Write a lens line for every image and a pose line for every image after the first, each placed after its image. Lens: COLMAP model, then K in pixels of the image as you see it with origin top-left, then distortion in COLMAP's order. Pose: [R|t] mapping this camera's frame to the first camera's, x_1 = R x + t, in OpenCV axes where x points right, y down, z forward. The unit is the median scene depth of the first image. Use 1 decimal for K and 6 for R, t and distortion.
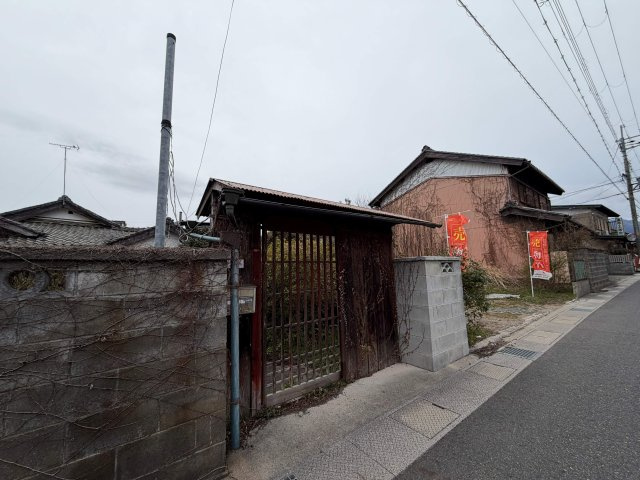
lens RADIAL K [[253.8, 0, 318.1], [0, 253.8, 239.9], [0, 0, 1]] dist [0.002256, -0.001136]
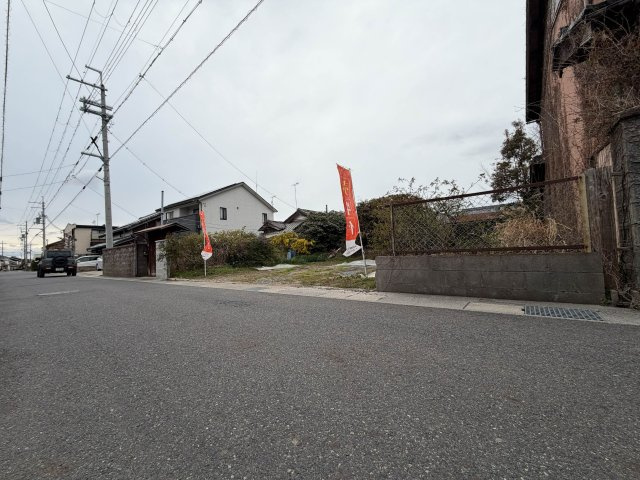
lens RADIAL K [[253.8, 0, 317.6], [0, 253.8, 241.8], [0, 0, 1]] dist [0.002256, -0.001136]
pose [[0.258844, -0.022194, -0.965664, 0.973043], [0.149799, 0.988563, 0.017434, 0.080130], [0.954233, -0.149169, 0.259208, 0.530939]]
